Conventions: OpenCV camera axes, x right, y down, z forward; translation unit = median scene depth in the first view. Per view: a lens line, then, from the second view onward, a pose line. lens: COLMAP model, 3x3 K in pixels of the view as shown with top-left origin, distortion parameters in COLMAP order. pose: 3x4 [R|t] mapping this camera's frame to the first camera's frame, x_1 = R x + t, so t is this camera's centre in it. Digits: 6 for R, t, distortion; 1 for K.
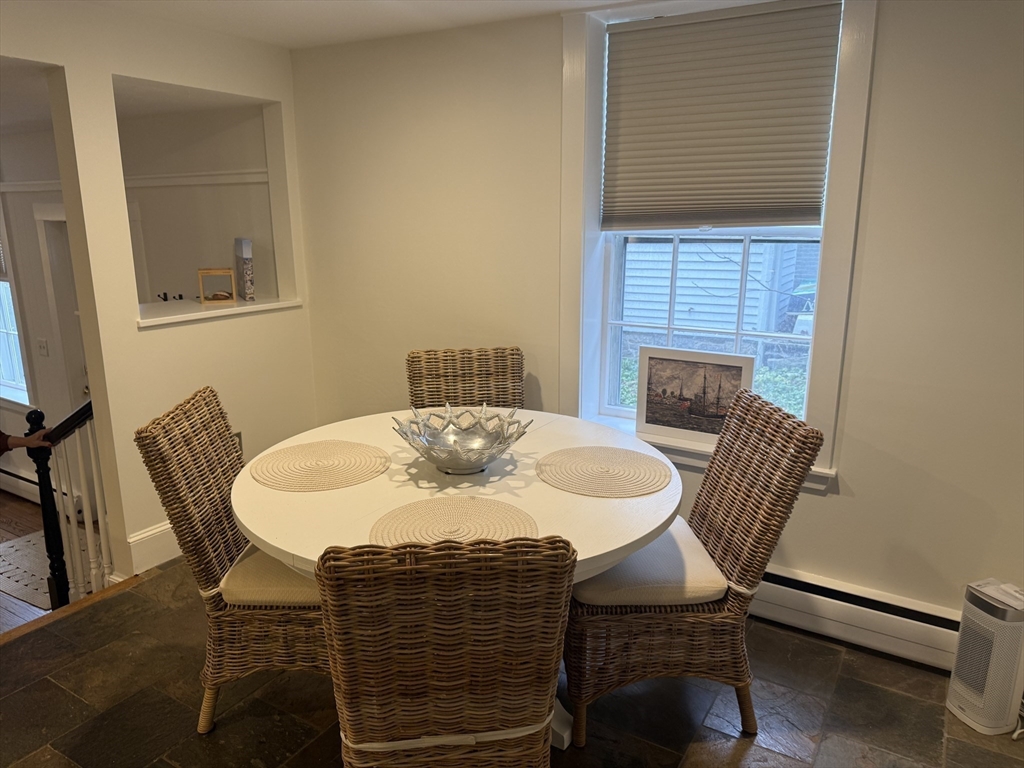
lens RADIAL K [[720.8, 0, 512.0], [0, 720.8, 384.0], [0, 0, 1]] dist [0.117359, -0.145877]
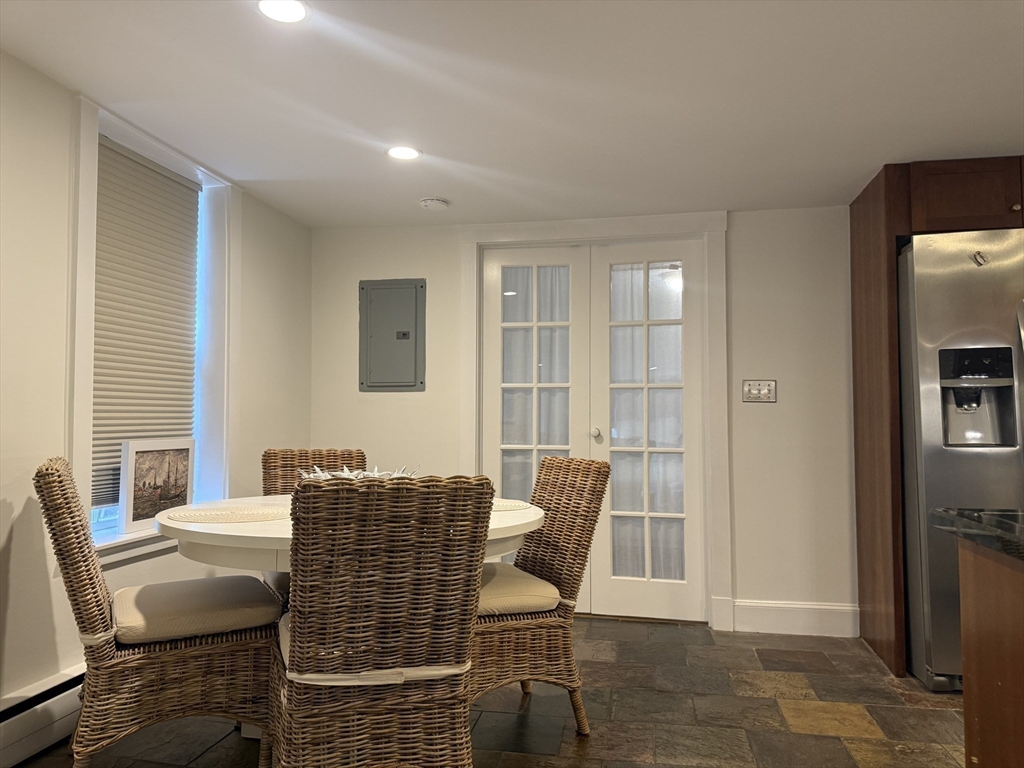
lens RADIAL K [[713.3, 0, 512.0], [0, 713.3, 384.0], [0, 0, 1]] dist [0.085073, -0.116102]
pose [[-0.368924, 0.045530, 0.928344, -0.941741], [0.216547, 0.975524, 0.038212, -0.054616], [-0.903882, 0.215127, -0.369753, 0.890649]]
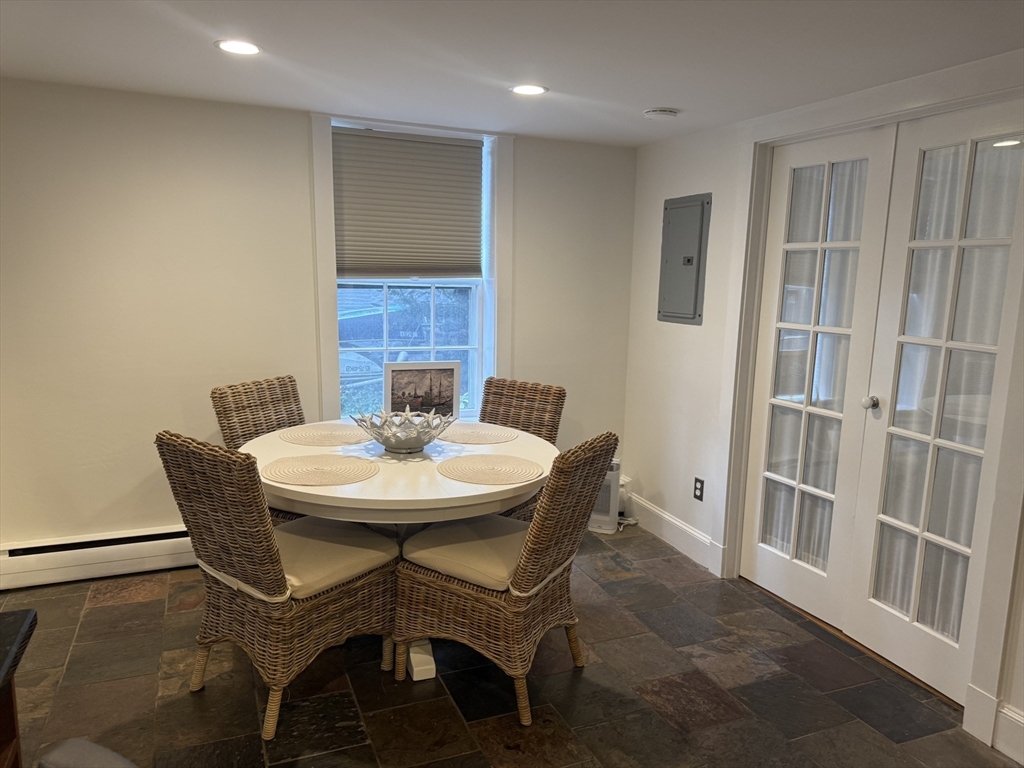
lens RADIAL K [[713.3, 0, 512.0], [0, 713.3, 384.0], [0, 0, 1]] dist [0.085073, -0.116102]
pose [[0.575320, -0.111248, 0.810328, -0.789078], [0.167053, 0.985806, 0.016734, 0.003639], [-0.800688, 0.125740, 0.585738, 0.028694]]
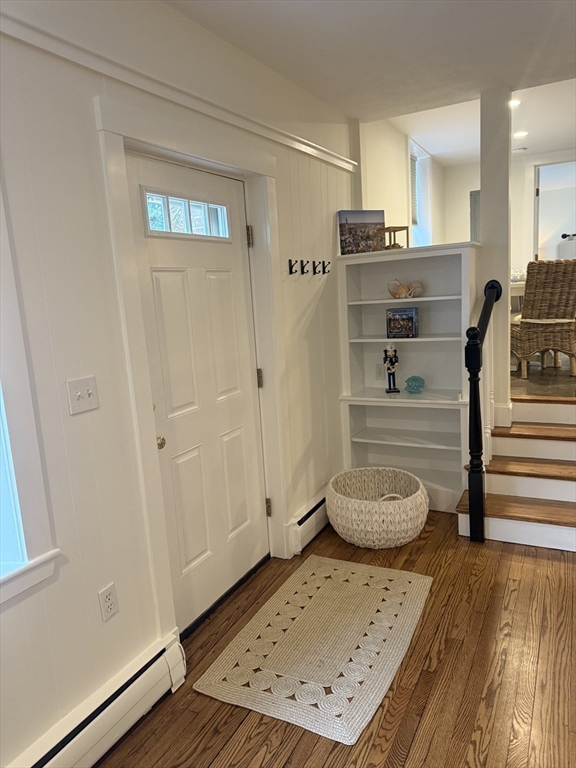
lens RADIAL K [[540.6, 0, 306.5], [0, 540.6, 387.4], [0, 0, 1]] dist [0.117359, -0.145877]
pose [[-0.095706, -0.162239, 0.982099, -1.849176], [0.292002, 0.938646, 0.183516, -0.127776], [-0.951617, 0.304338, -0.042460, 1.614399]]
